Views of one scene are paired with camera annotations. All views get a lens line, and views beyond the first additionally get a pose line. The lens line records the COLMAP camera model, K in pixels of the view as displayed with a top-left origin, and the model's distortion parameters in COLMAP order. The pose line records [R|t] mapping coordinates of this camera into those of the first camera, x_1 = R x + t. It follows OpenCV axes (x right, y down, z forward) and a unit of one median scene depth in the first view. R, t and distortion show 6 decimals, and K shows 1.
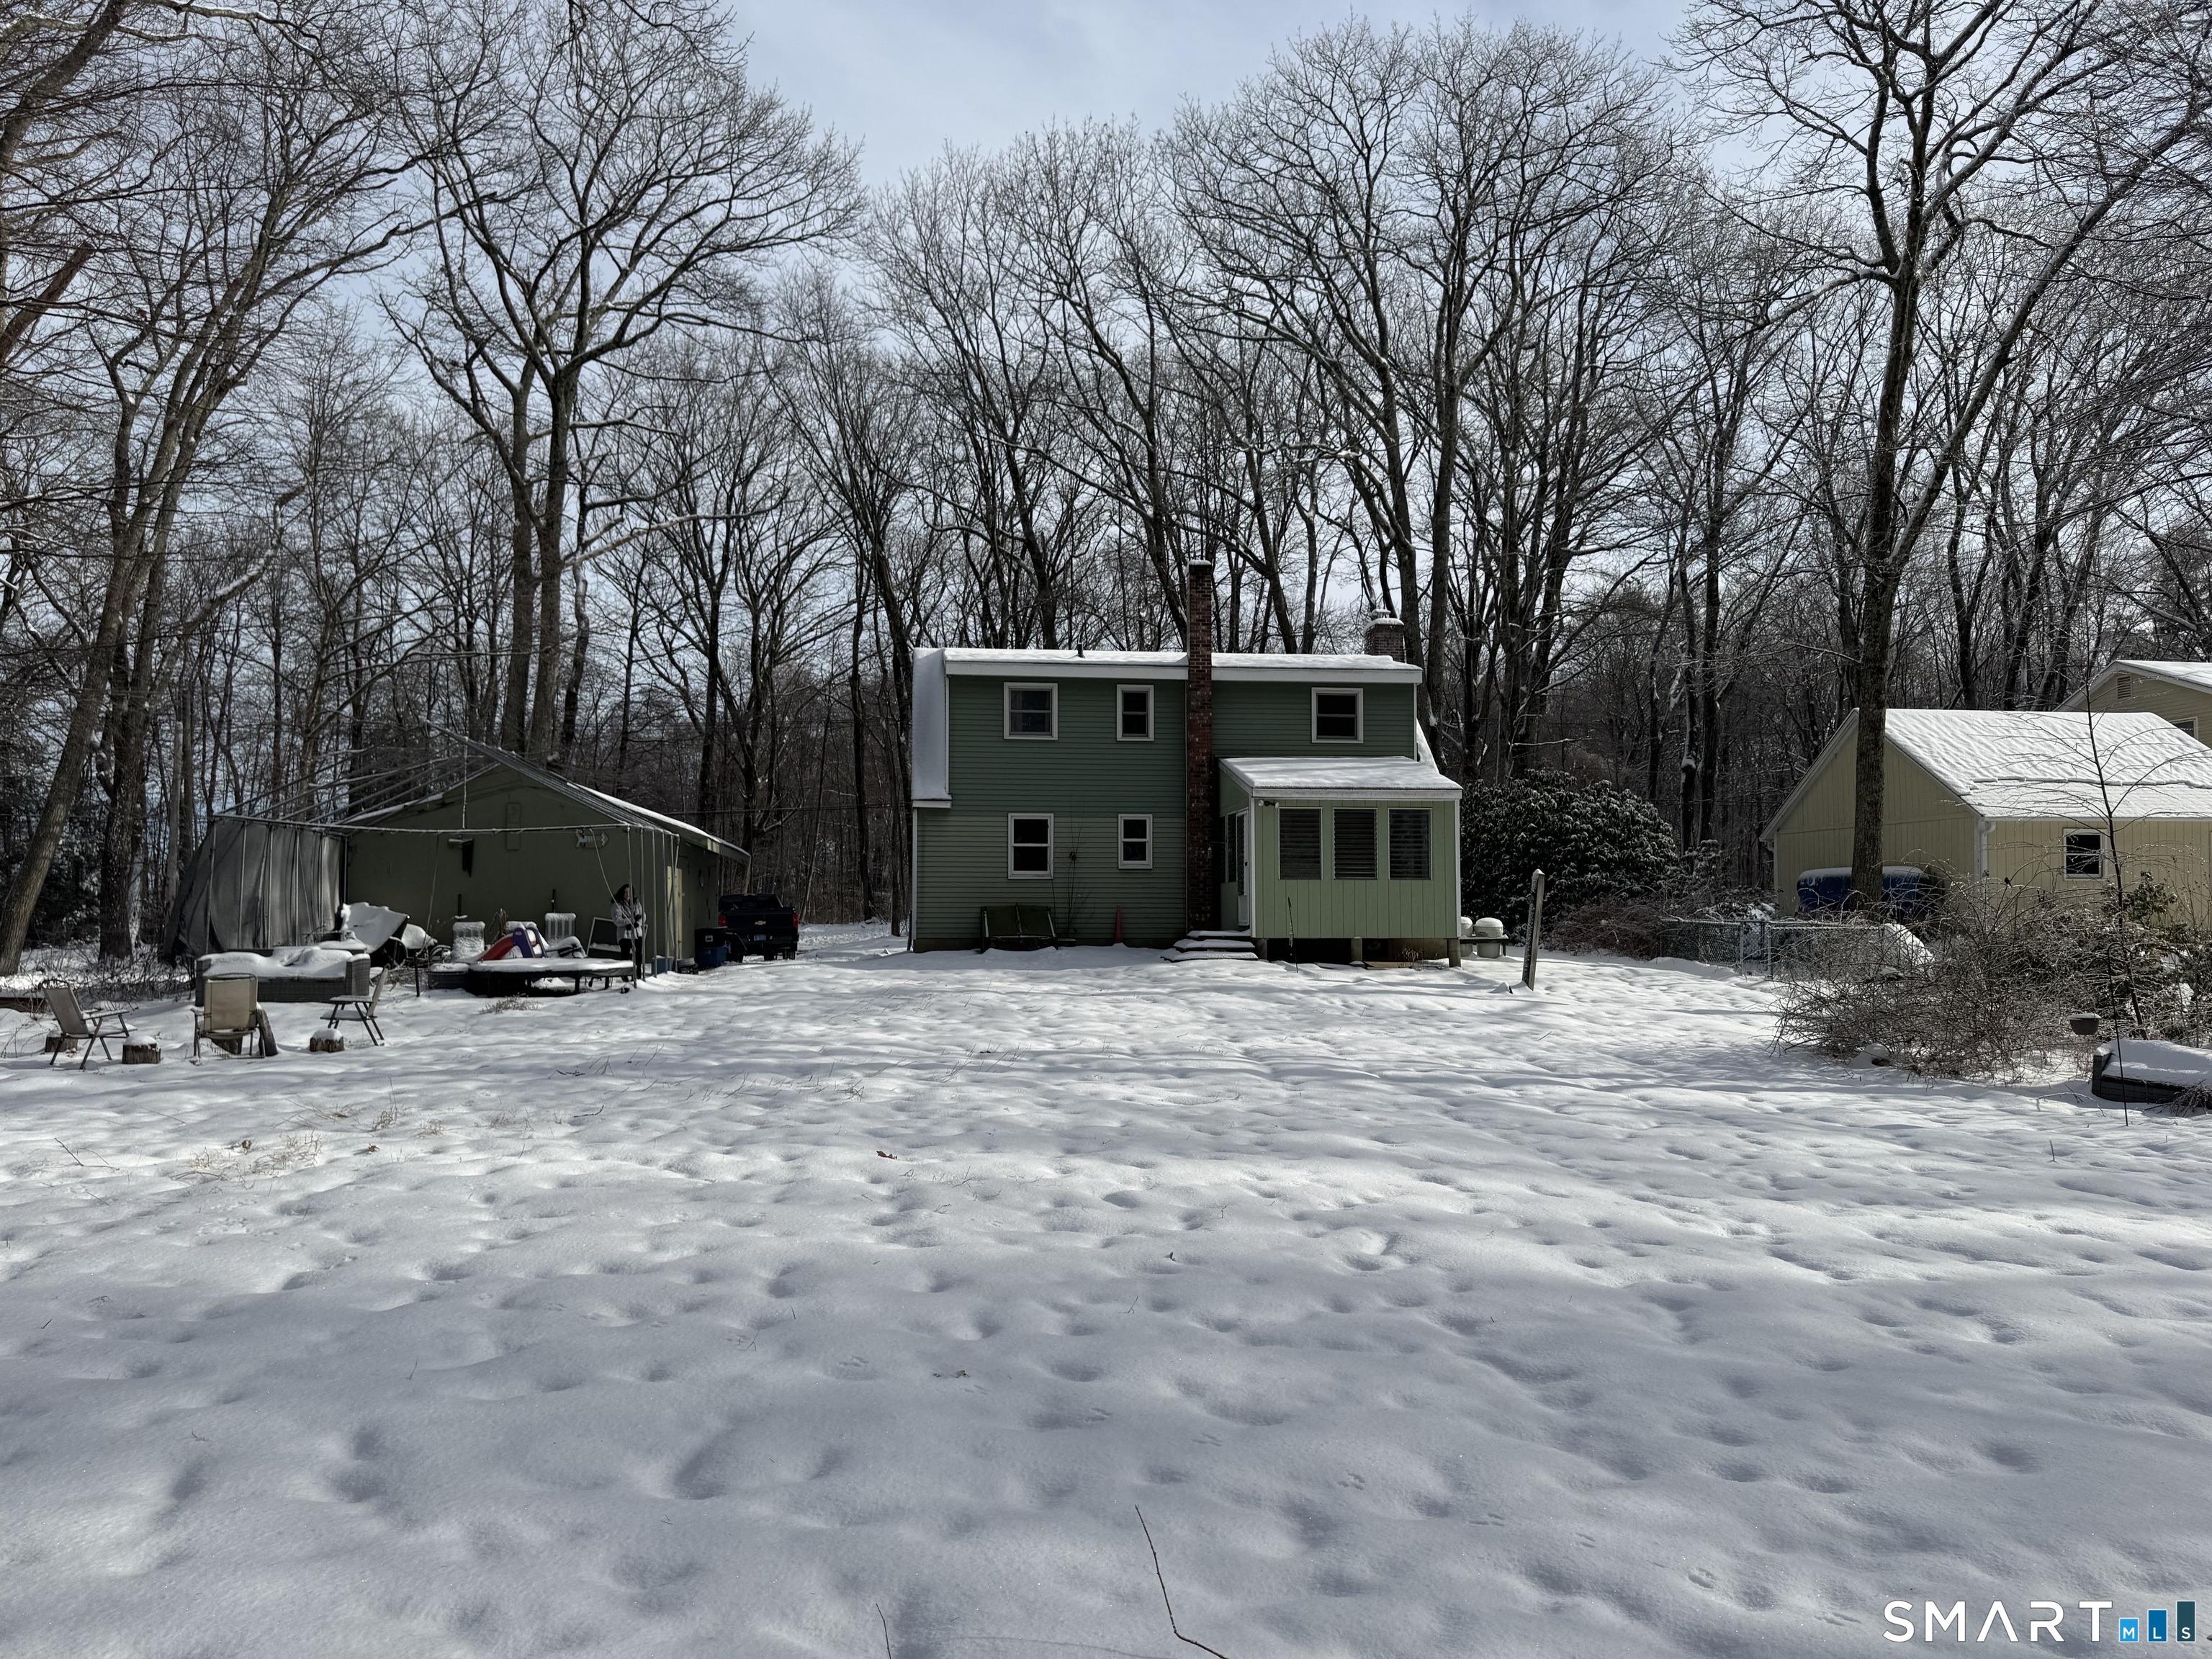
lens RADIAL K [[1465.1, 0, 1106.0], [0, 1465.1, 829.5], [0, 0, 1]] dist [0.003530, -0.000539]
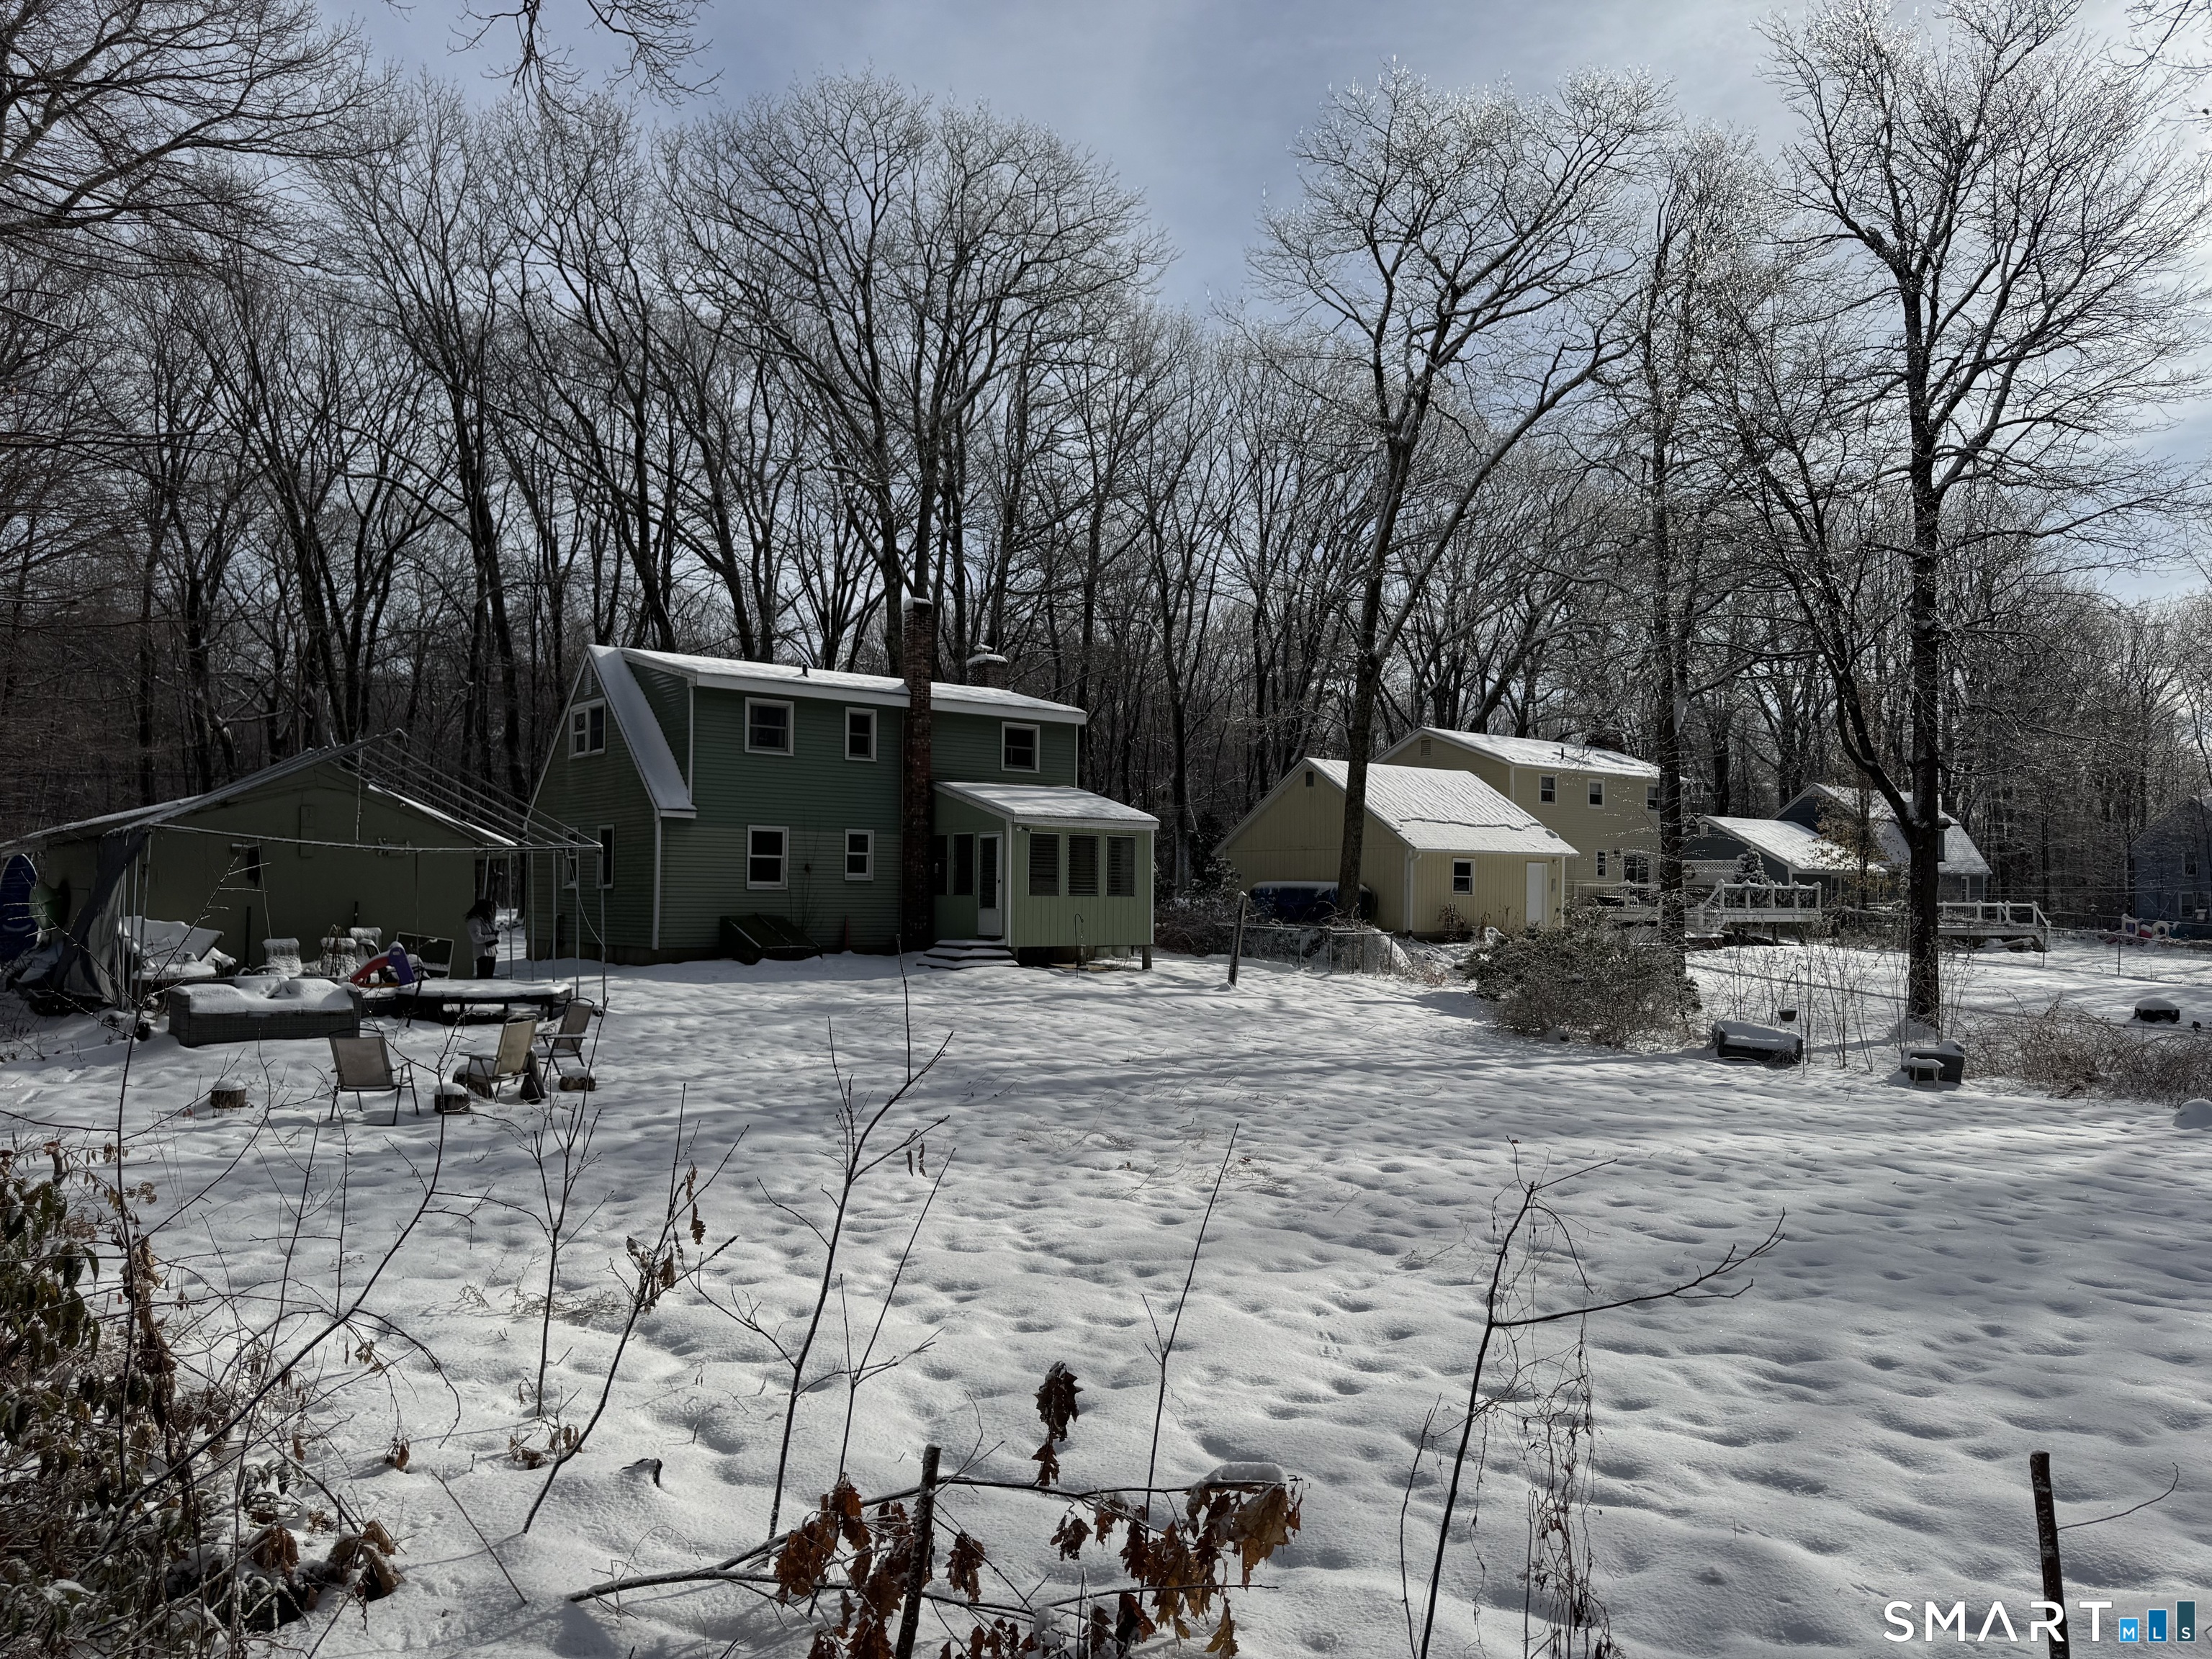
lens RADIAL K [[1465.1, 0, 1106.0], [0, 1465.1, 829.5], [0, 0, 1]] dist [0.003530, -0.000539]
pose [[0.863192, 0.032452, 0.503831, -0.366975], [-0.037602, 0.999293, 0.000058, -0.017580], [-0.503473, -0.018996, 0.863802, -0.014097]]
